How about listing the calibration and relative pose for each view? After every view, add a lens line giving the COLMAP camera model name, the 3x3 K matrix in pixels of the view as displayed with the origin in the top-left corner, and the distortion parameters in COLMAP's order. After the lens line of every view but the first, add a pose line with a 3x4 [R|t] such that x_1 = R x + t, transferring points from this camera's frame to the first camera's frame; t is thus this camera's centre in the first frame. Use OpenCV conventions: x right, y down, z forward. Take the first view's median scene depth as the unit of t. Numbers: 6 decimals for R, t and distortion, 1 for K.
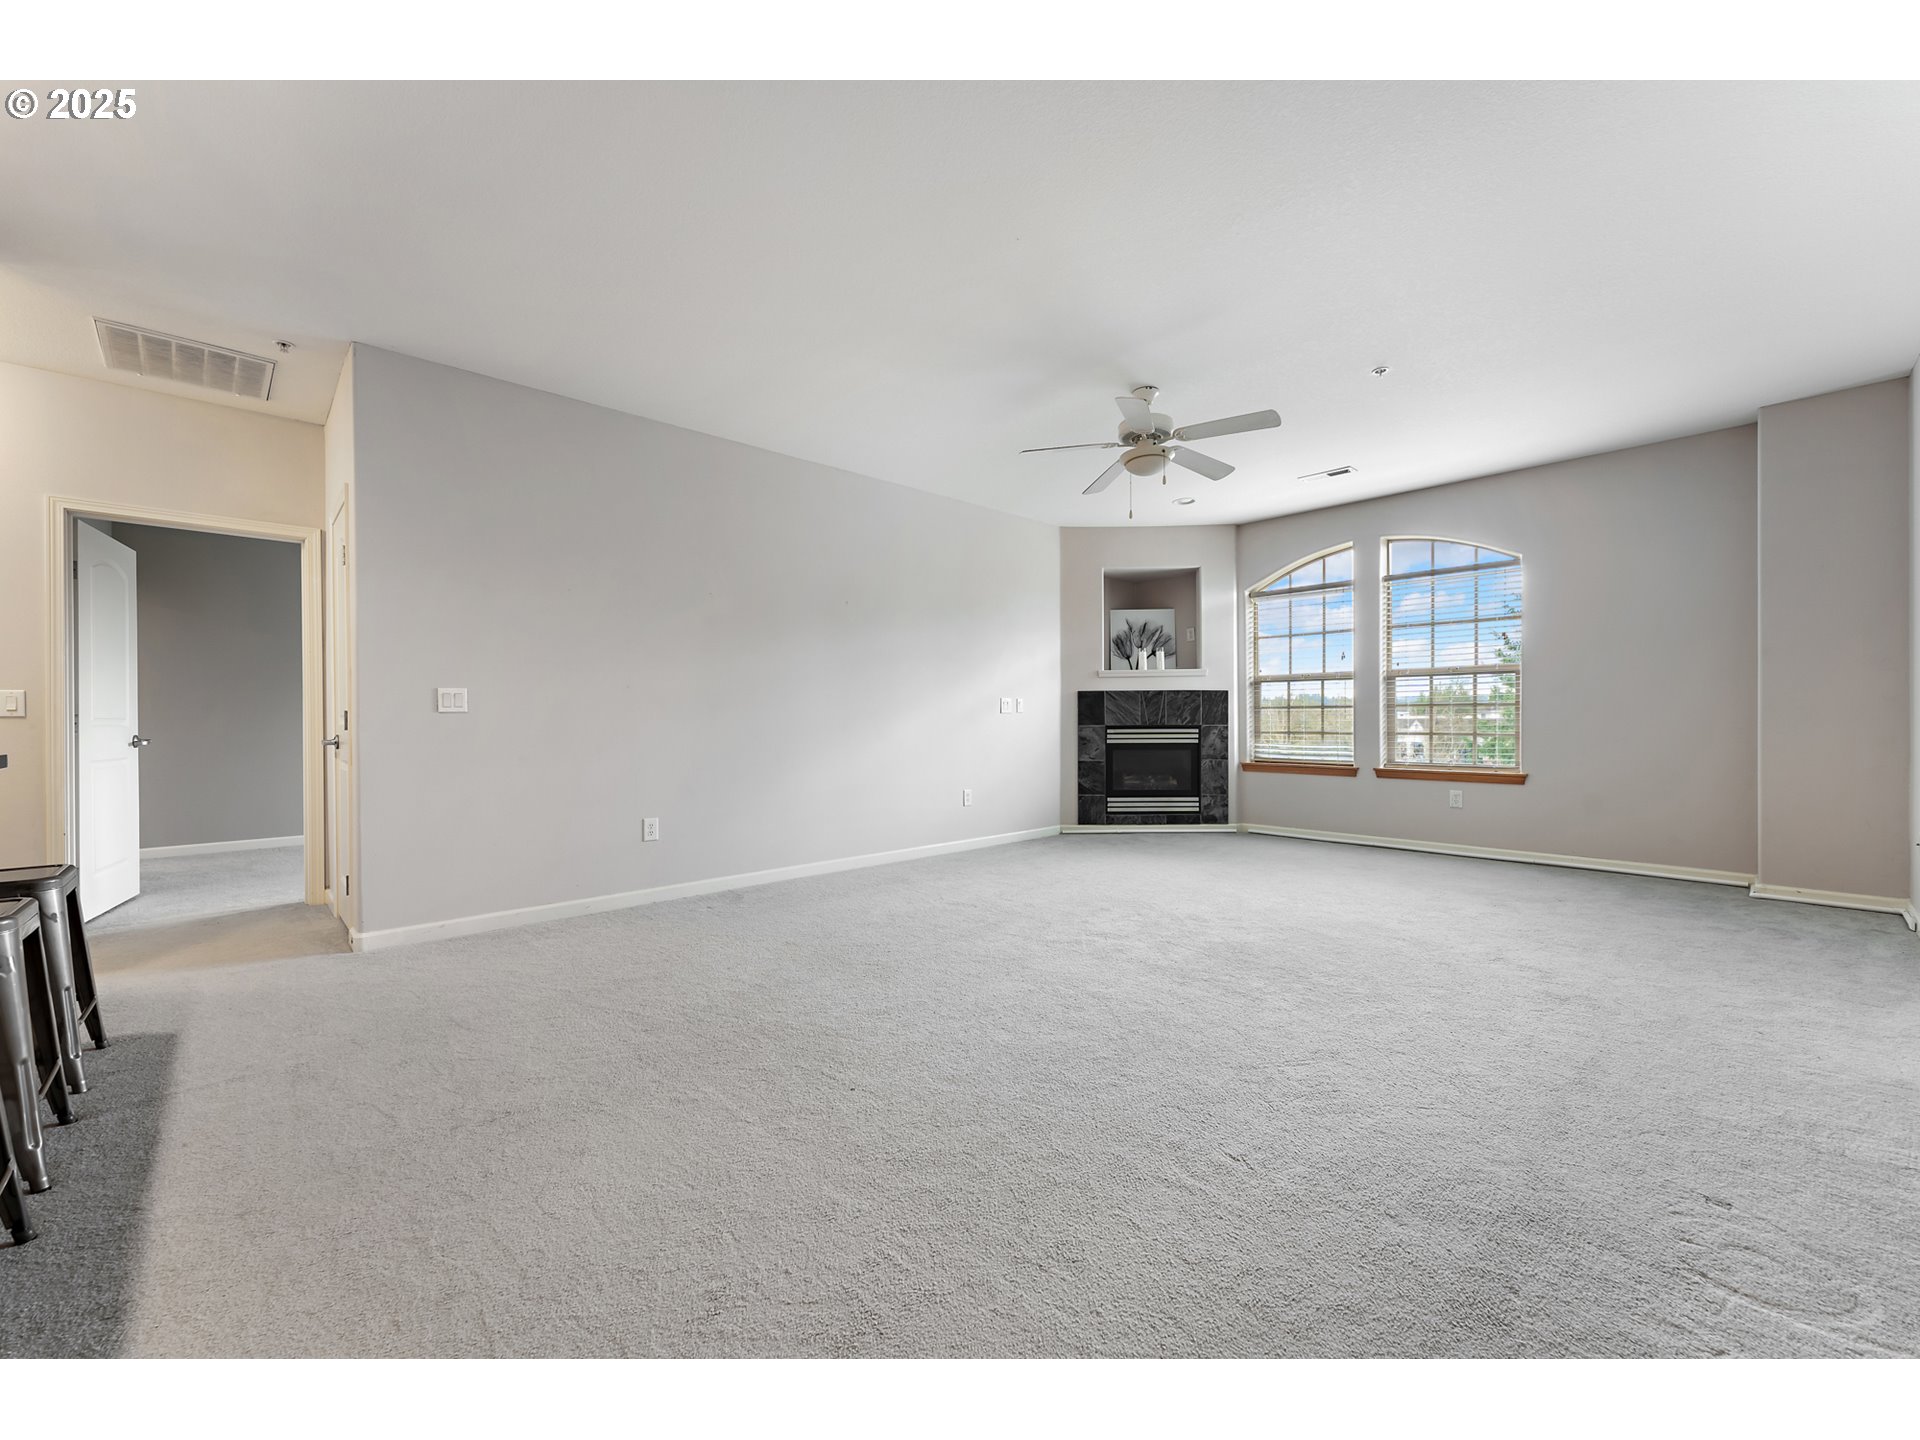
lens RADIAL K [[772.2, 0, 957.6], [0, 772.2, 725.0], [0, 0, 1]] dist [0.001957, 0.000130]
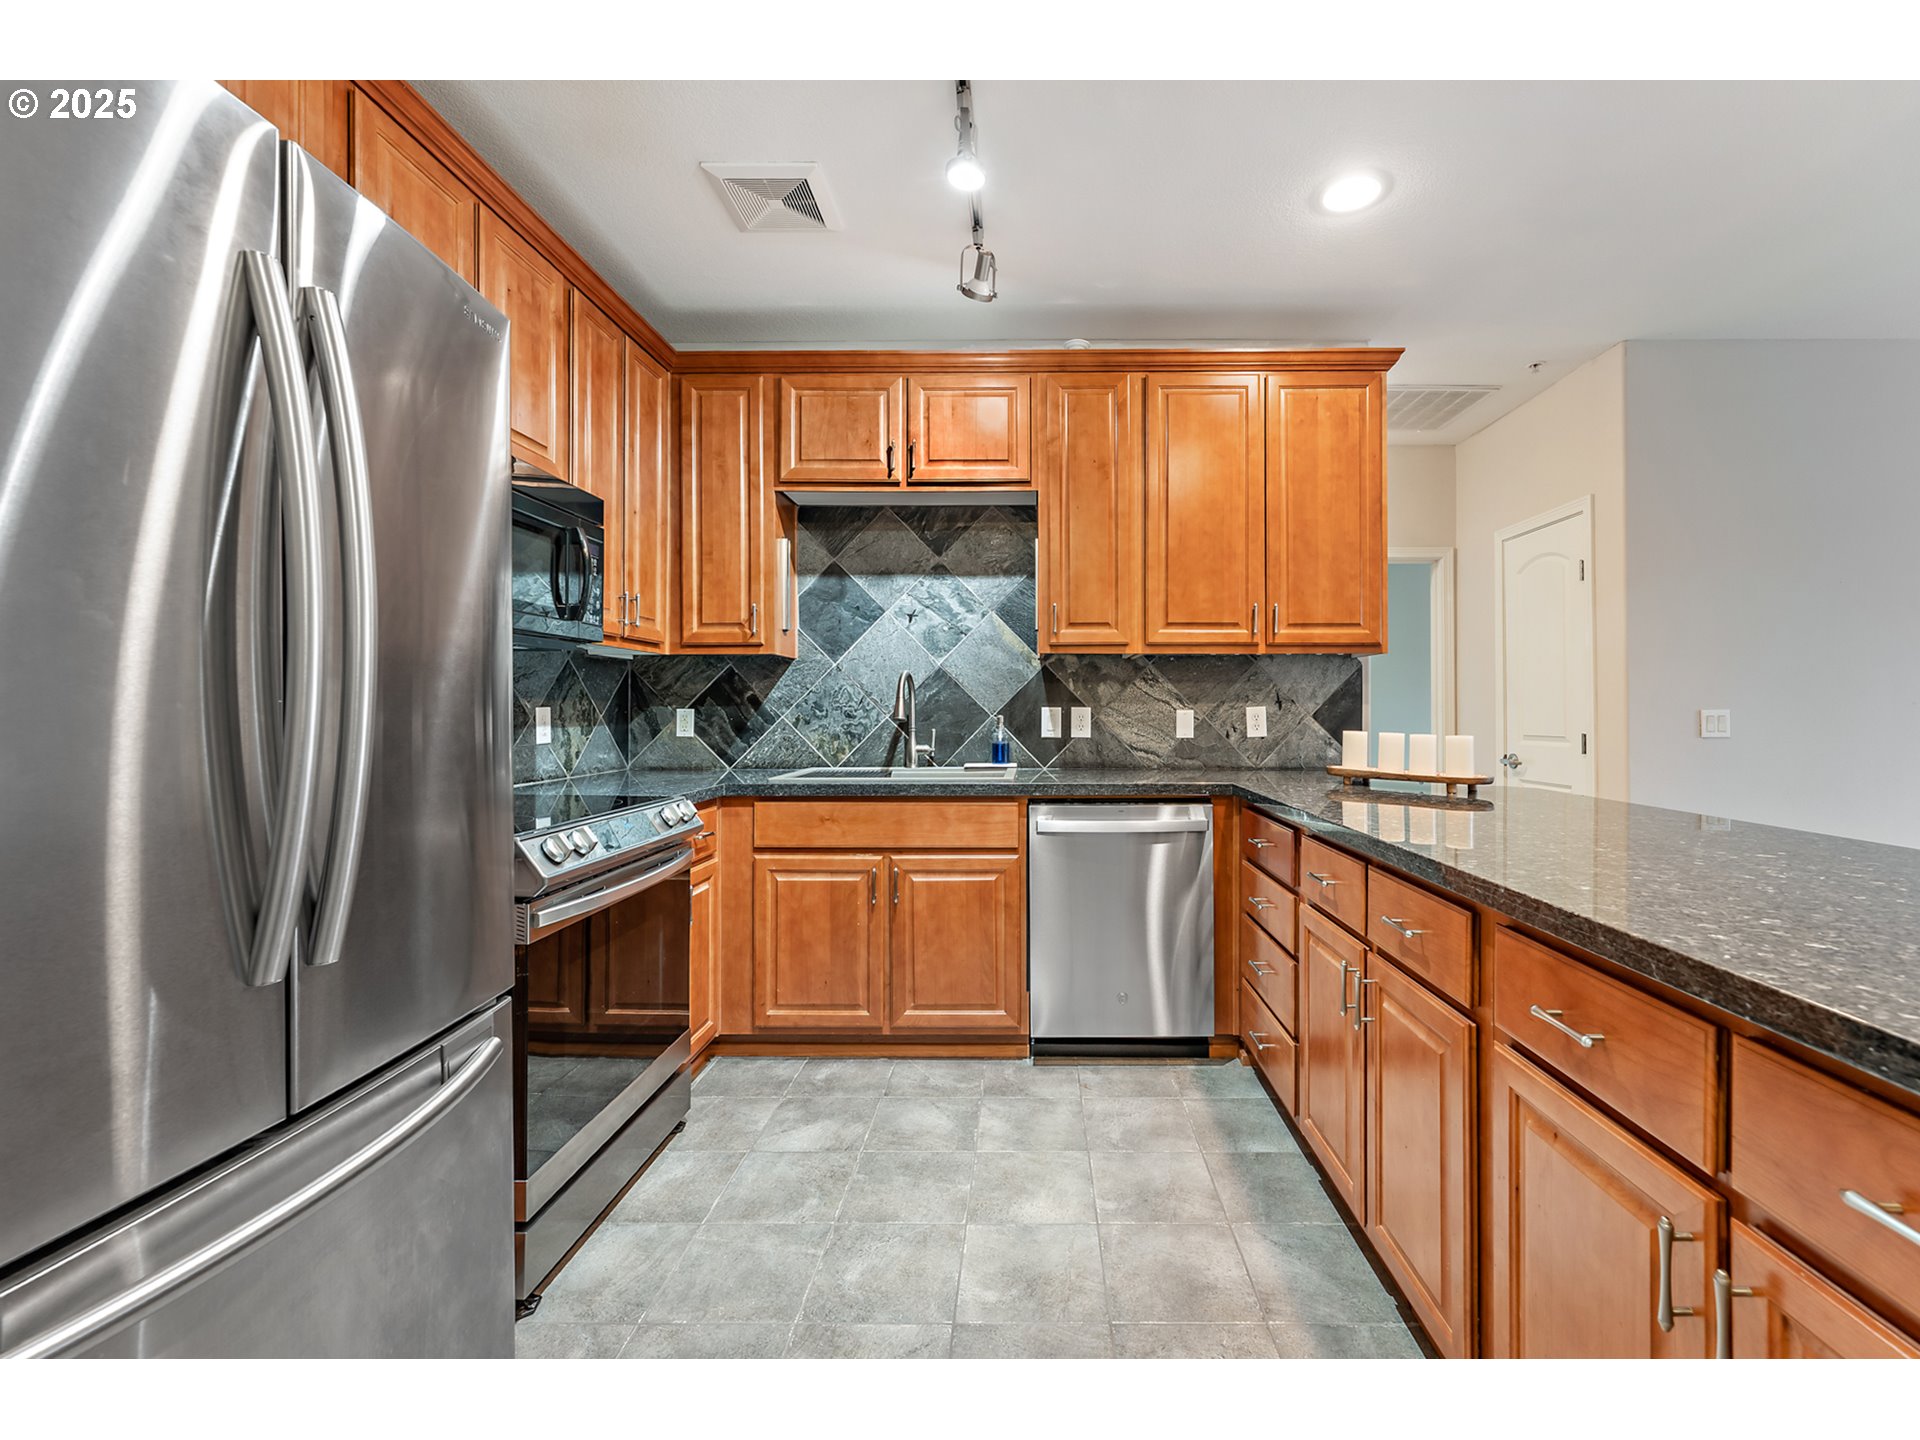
lens RADIAL K [[814.3, 0, 1022.9], [0, 814.3, 700.3], [0, 0, 1]] dist [0.005237, 0.000101]
pose [[0.726215, -0.000757, -0.687467, -0.317838], [-0.009141, 0.999900, -0.010757, -0.022414], [0.687407, 0.014096, 0.726136, -0.103962]]
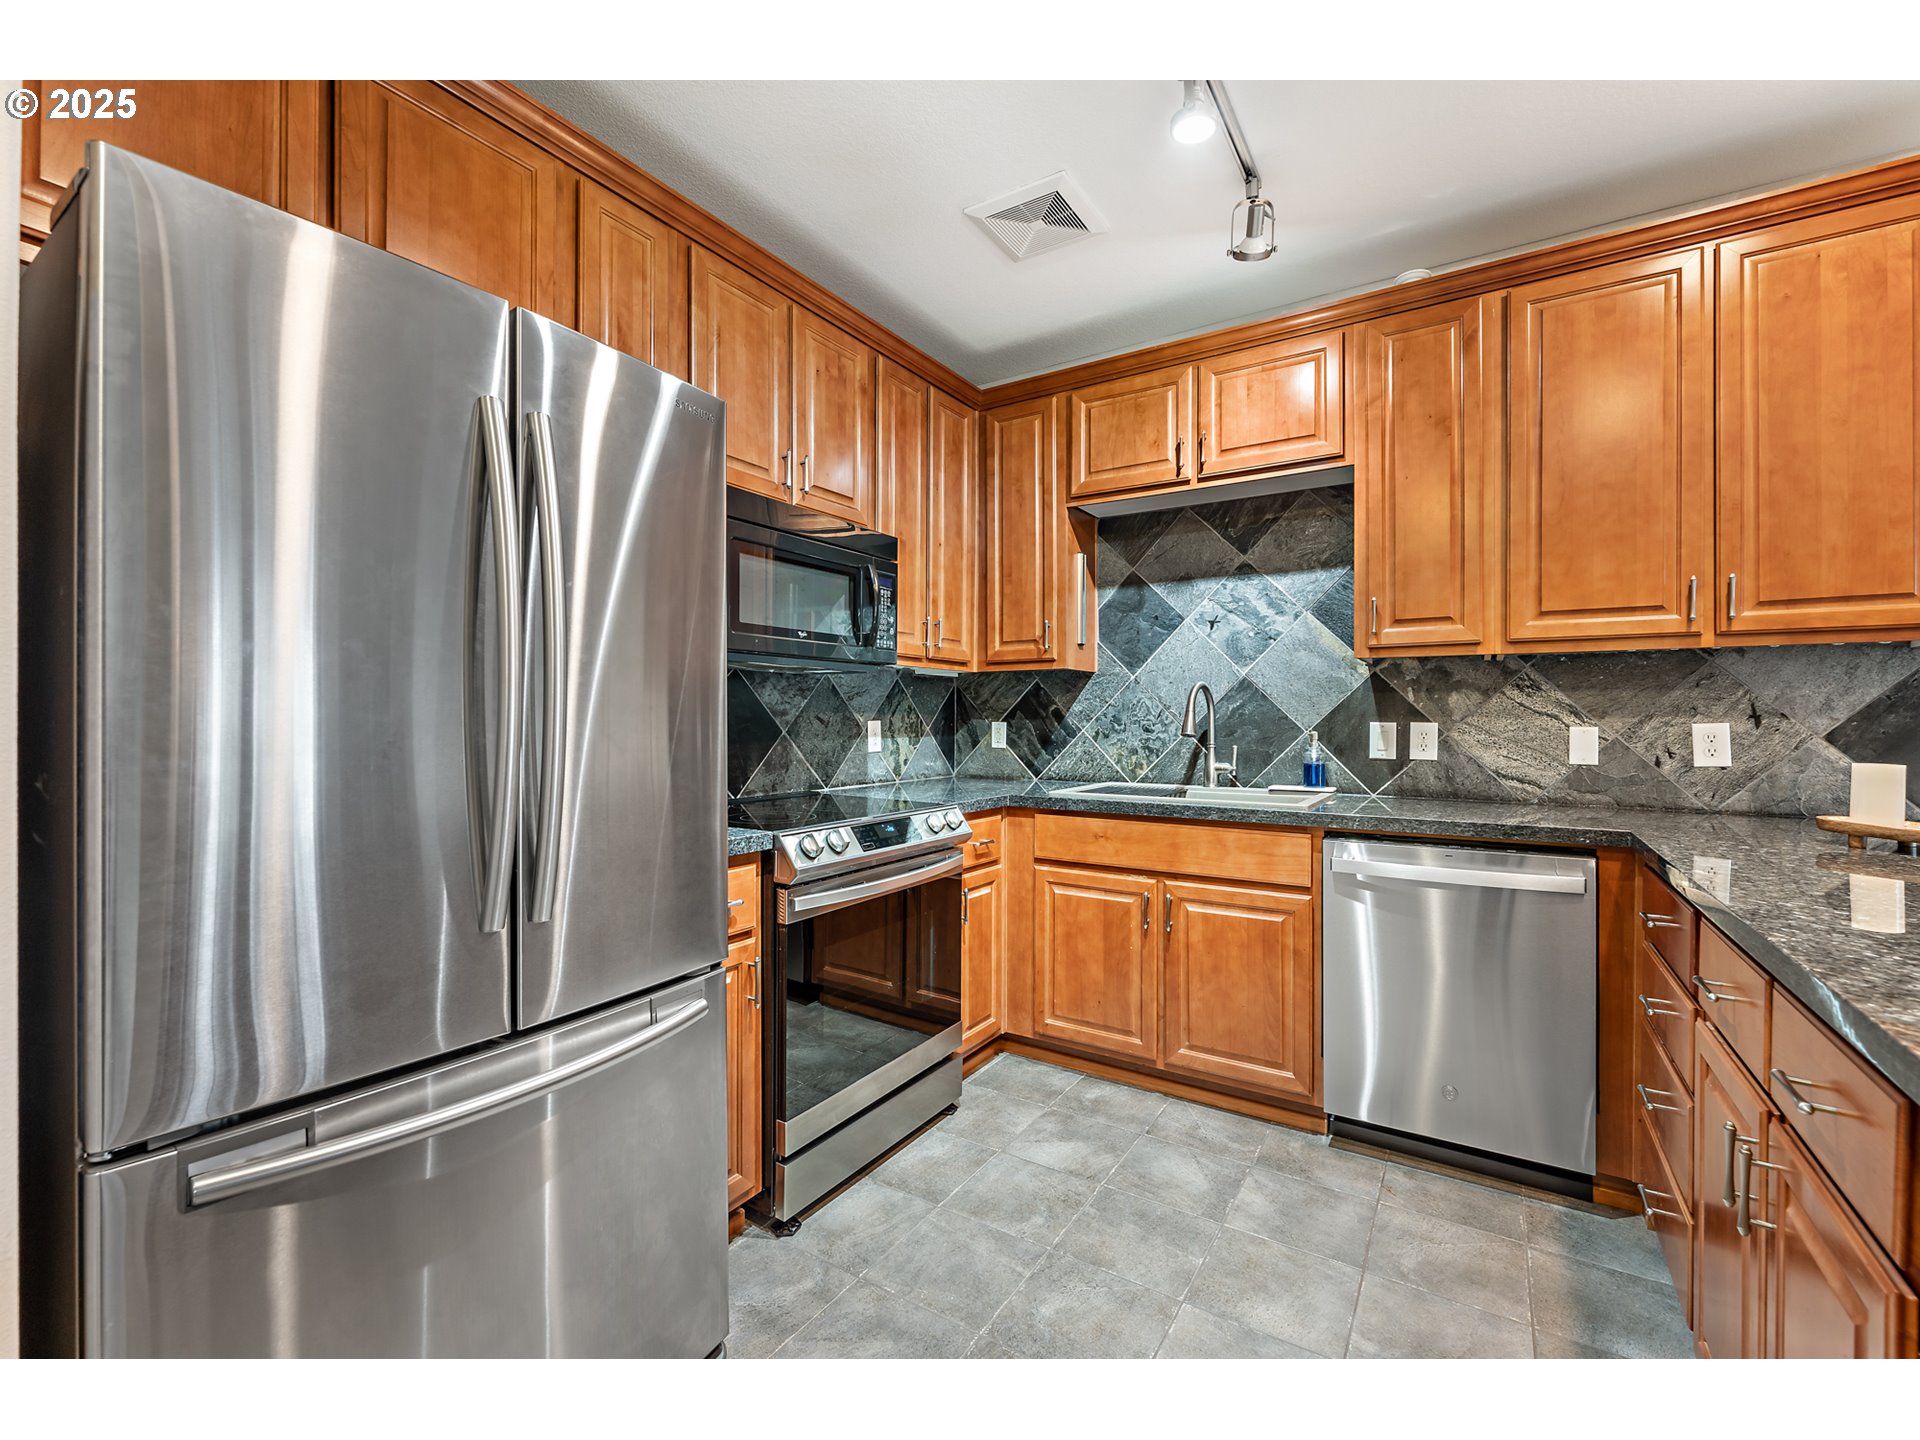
lens RADIAL K [[813.5, 0, 958.0], [0, 813.5, 714.5], [0, 0, 1]] dist [-0.002032, -0.000344]
pose [[0.248192, 0.003318, -0.968705, -0.300704], [-0.011240, 0.999937, 0.000545, -0.025449], [0.968646, 0.010753, 0.248213, -0.042788]]
